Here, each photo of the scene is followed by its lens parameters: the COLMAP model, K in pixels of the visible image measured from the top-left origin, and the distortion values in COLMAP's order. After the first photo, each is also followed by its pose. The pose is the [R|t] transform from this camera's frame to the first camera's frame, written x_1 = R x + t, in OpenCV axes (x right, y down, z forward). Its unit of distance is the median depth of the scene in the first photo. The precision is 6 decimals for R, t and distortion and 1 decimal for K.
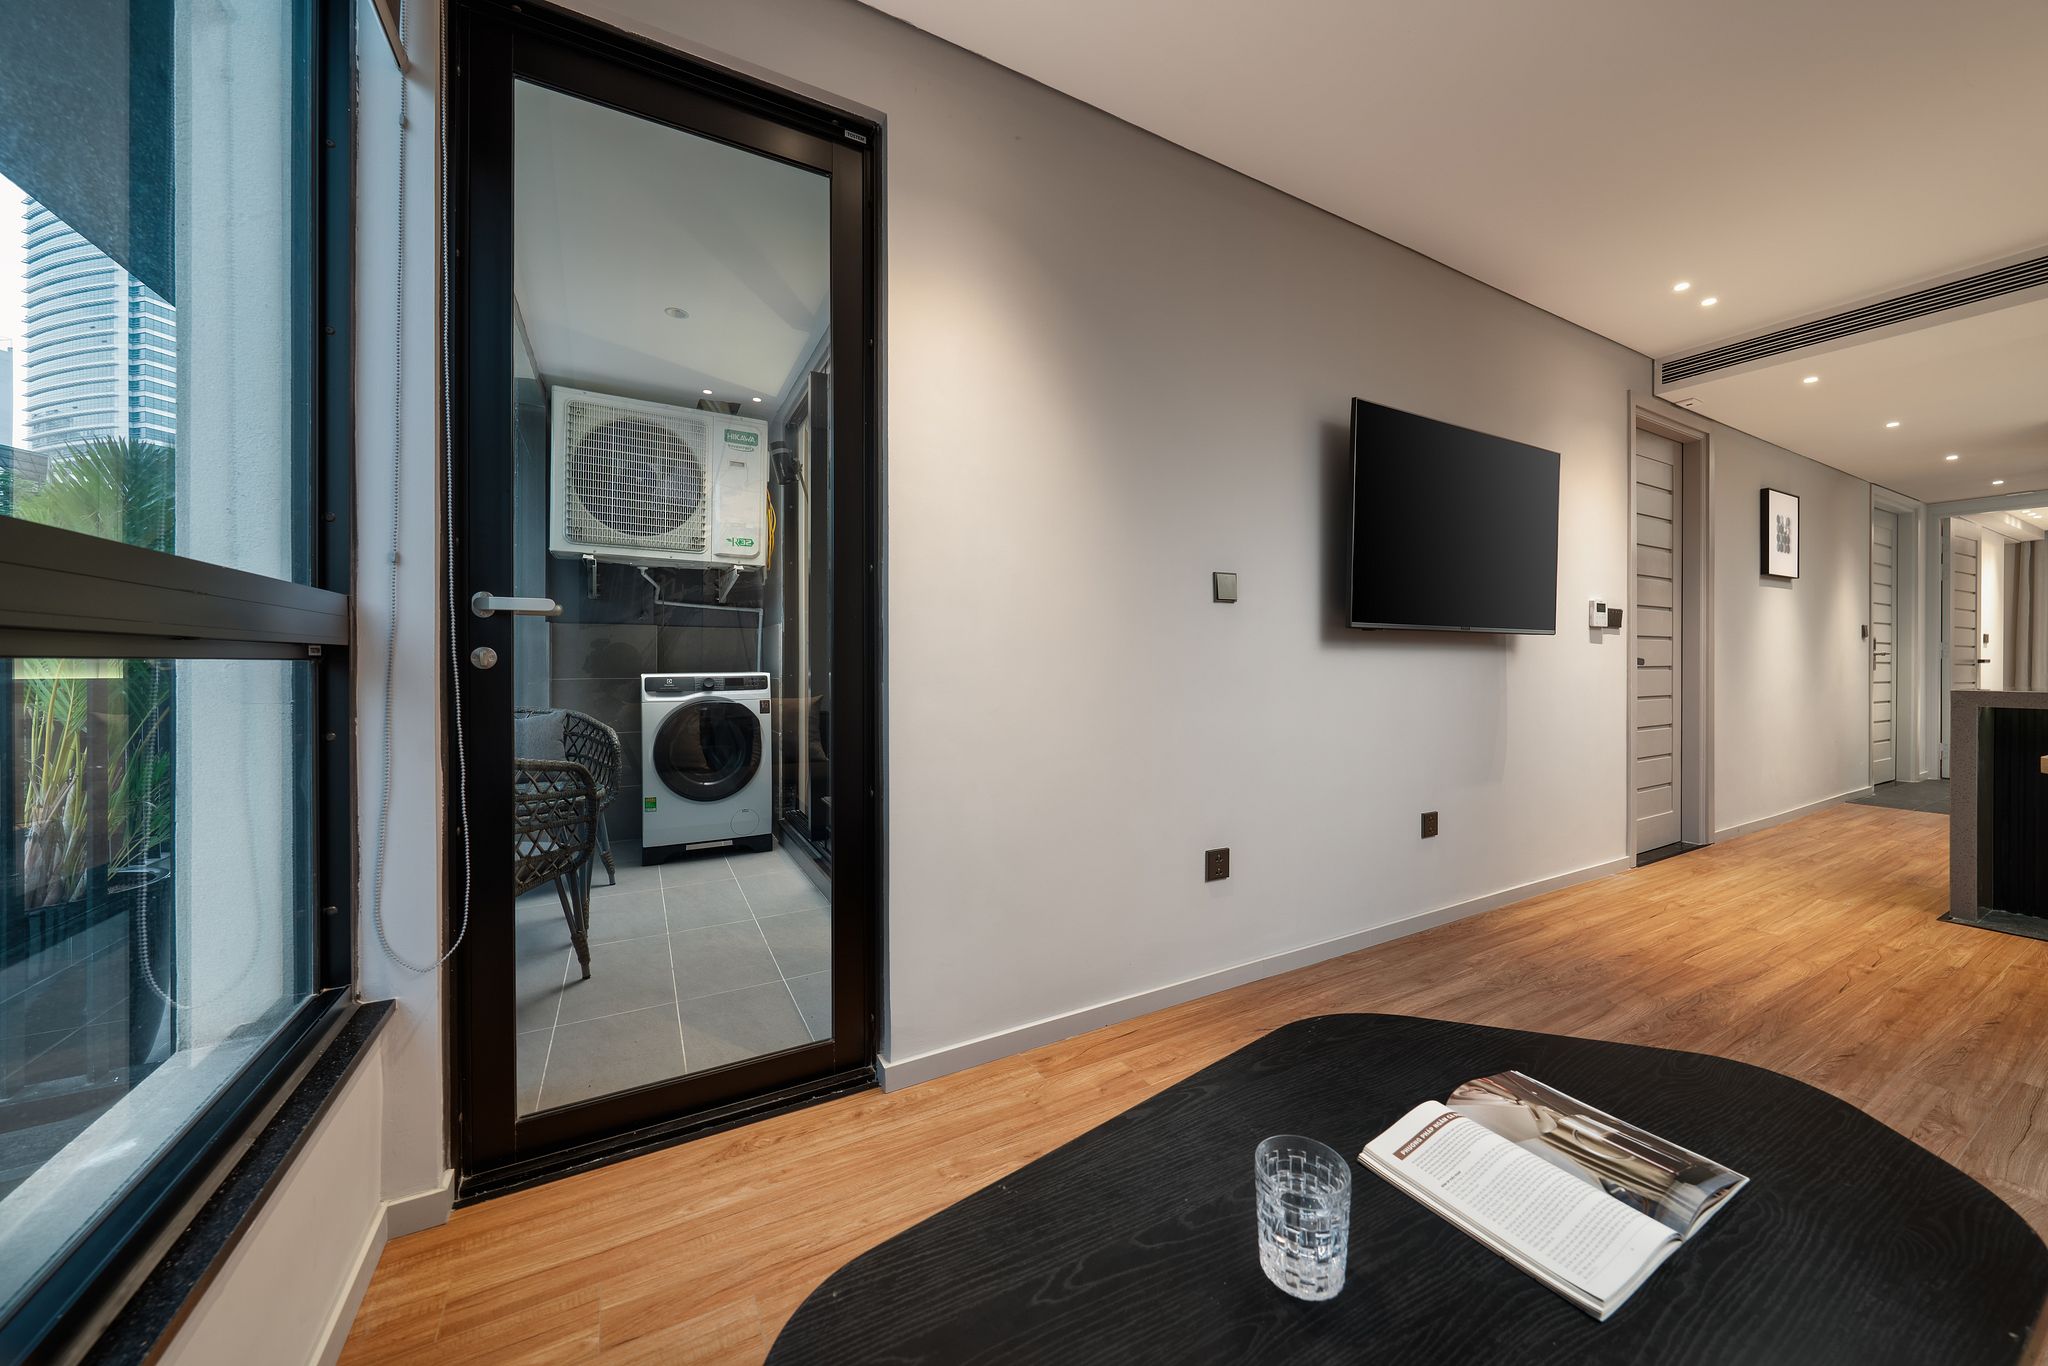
lens RADIAL K [[732.7, 0, 1022.0], [0, 732.7, 648.8], [0, 0, 1]] dist [-0.002439, 0.000080]
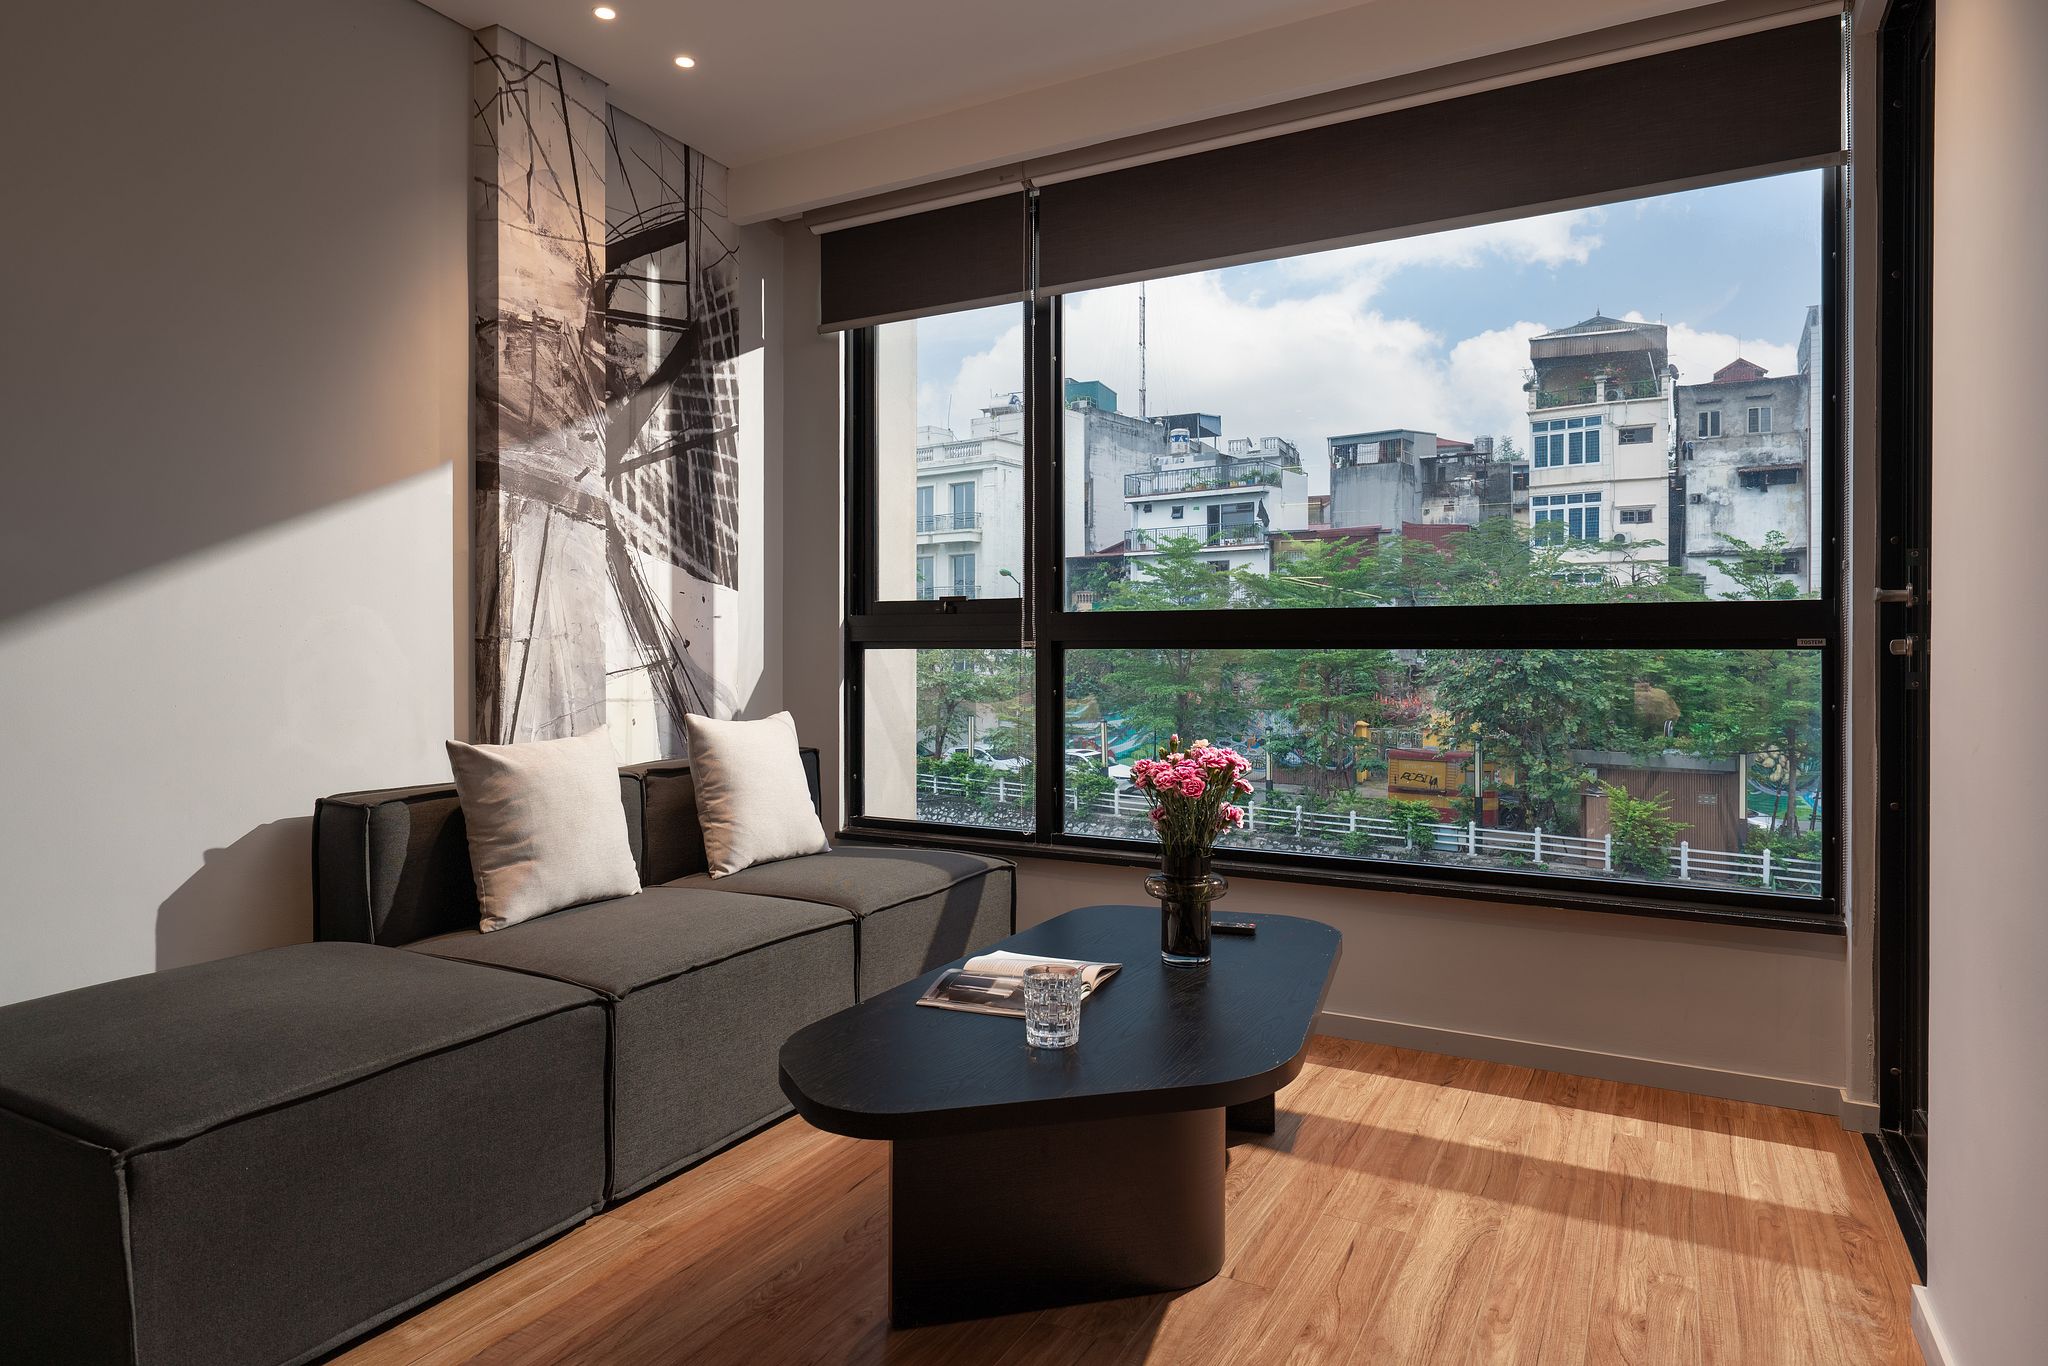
lens RADIAL K [[1186.3, 0, 1013.5], [0, 1186.3, 660.8], [0, 0, 1]] dist [0.006277, -0.001079]
pose [[-0.847311, 0.005546, -0.531068, 0.744646], [0.007901, 0.999966, -0.002165, 0.020209], [0.531038, -0.006030, -0.847327, 1.069844]]
